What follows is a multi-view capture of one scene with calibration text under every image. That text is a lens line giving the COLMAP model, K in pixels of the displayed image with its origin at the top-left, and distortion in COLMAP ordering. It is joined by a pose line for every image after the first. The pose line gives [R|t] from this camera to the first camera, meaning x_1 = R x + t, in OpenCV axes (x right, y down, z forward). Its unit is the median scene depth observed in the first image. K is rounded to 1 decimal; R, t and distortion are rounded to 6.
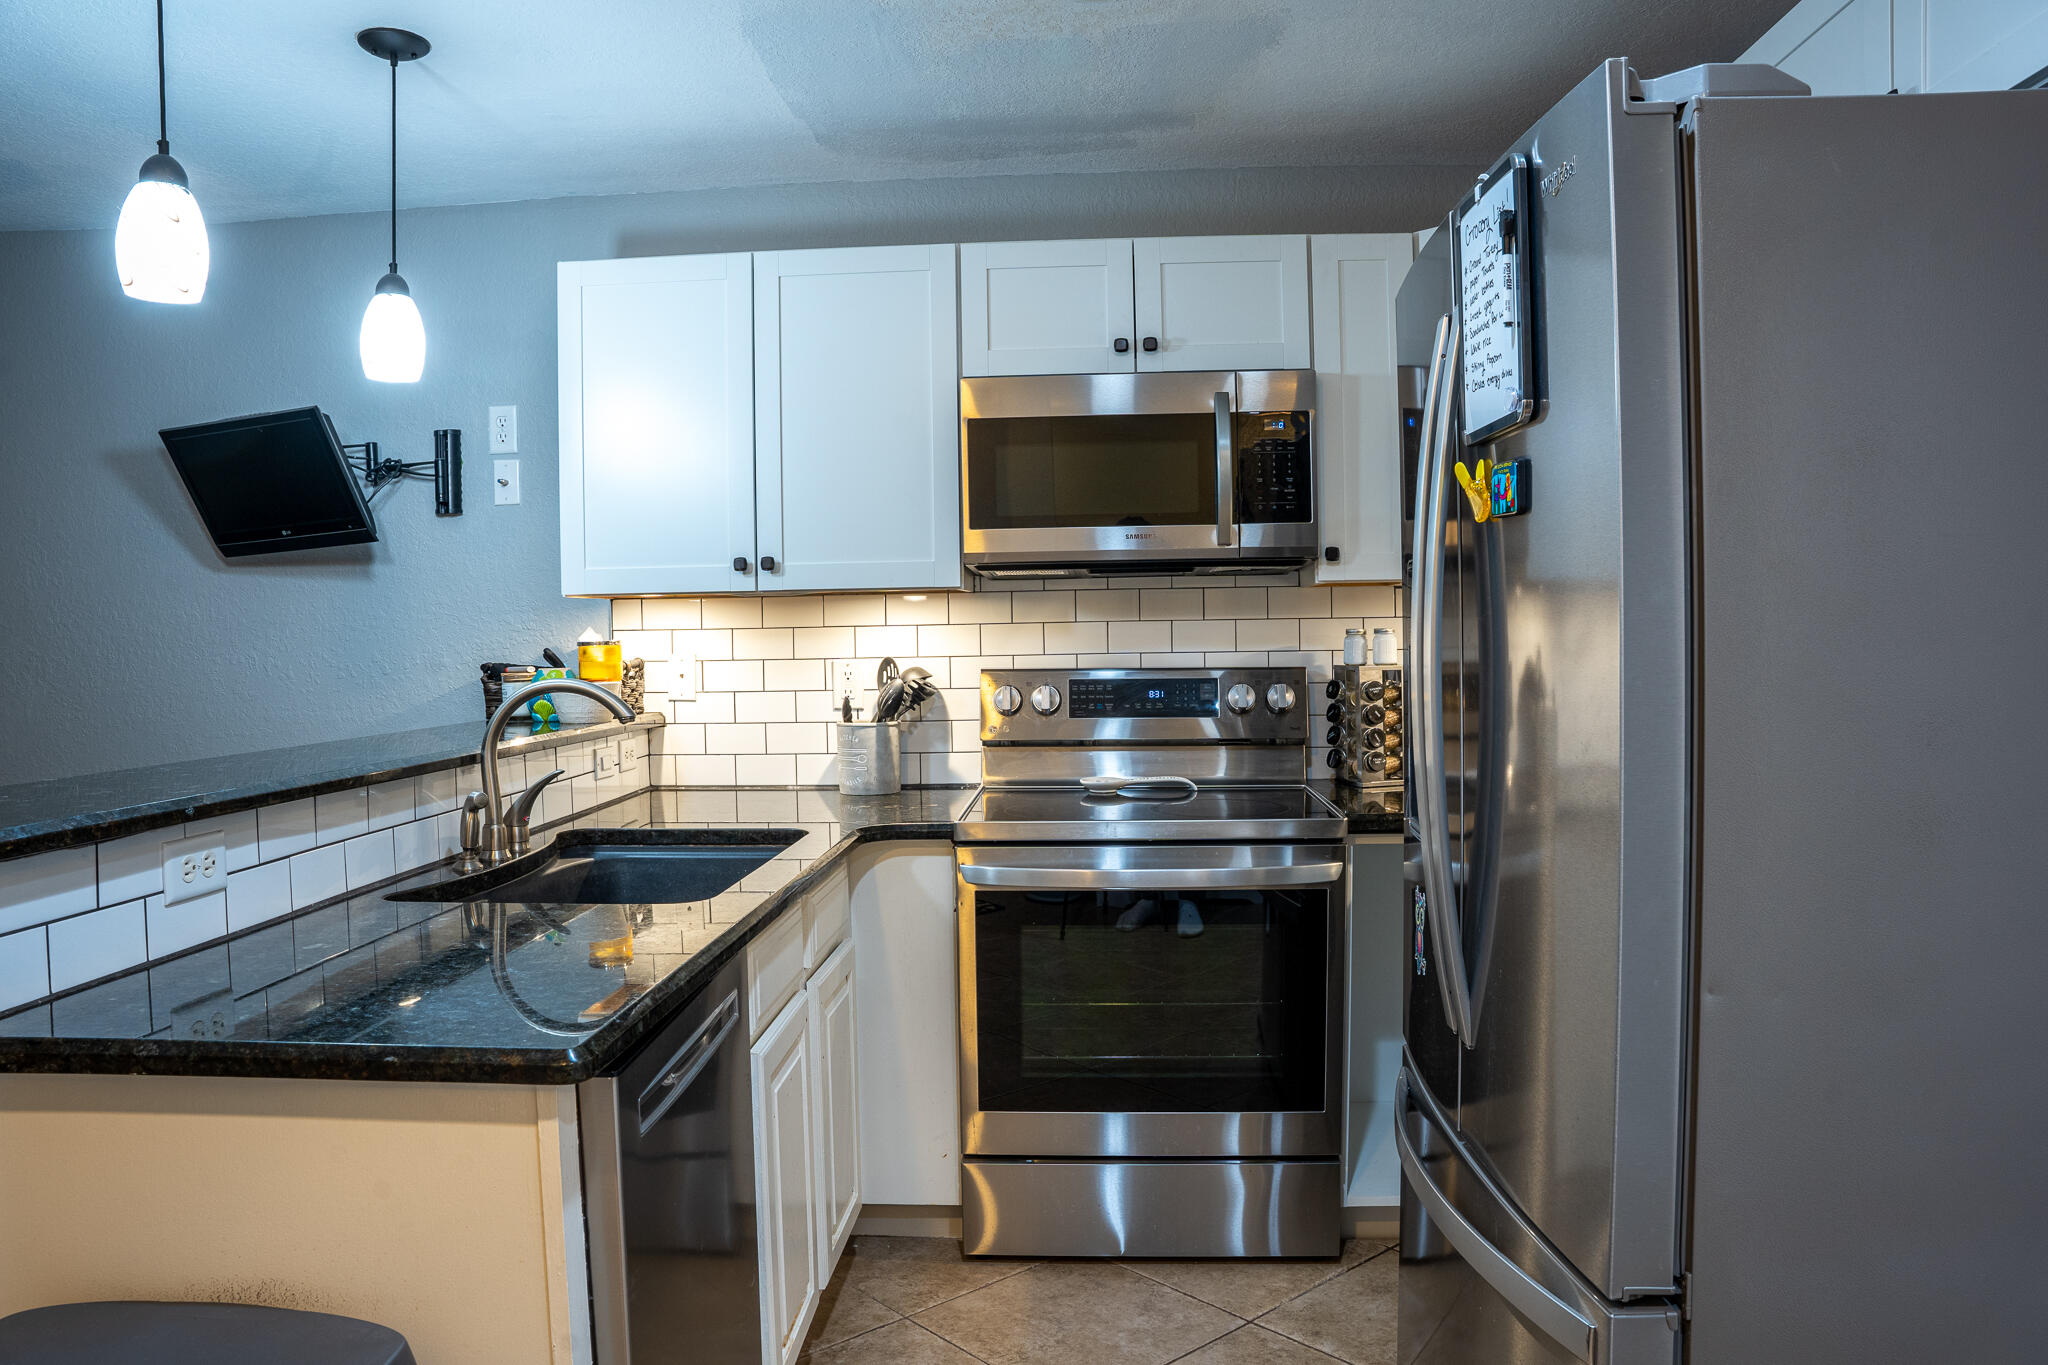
lens RADIAL K [[1404.4, 0, 1024.0], [0, 1404.4, 682.5], [0, 0, 1]] dist [-0.178438, 0.115676]
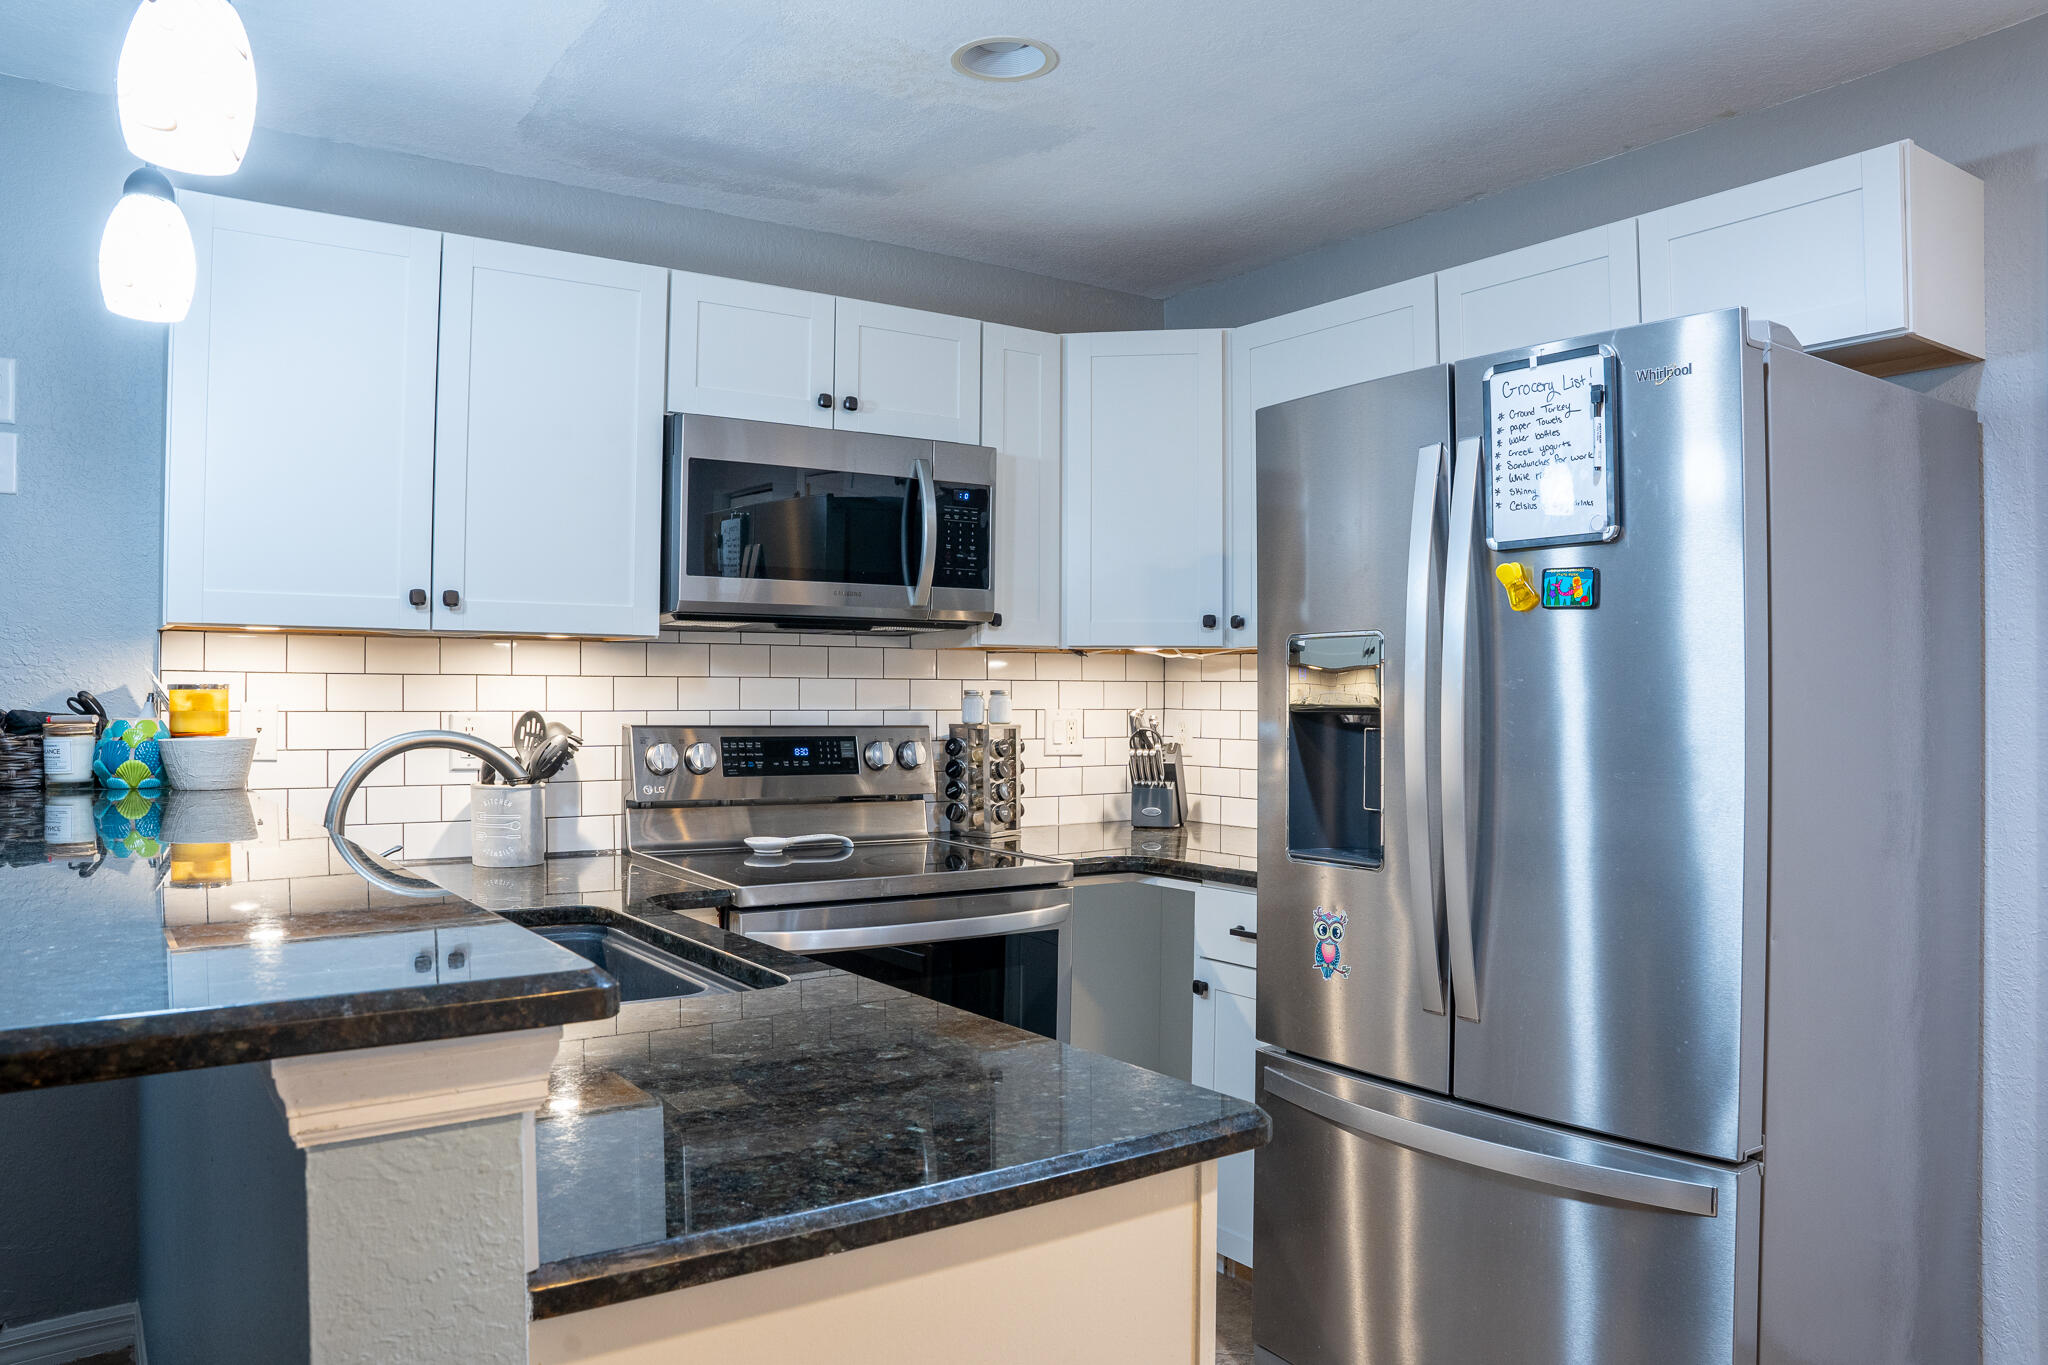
lens RADIAL K [[1404.4, 0, 1024.0], [0, 1404.4, 682.5], [0, 0, 1]] dist [-0.178438, 0.115676]
pose [[0.793044, 0.025039, 0.608650, -0.389624], [0.002145, 0.999034, -0.043894, 0.003126], [-0.609161, 0.036116, 0.792224, 0.121832]]
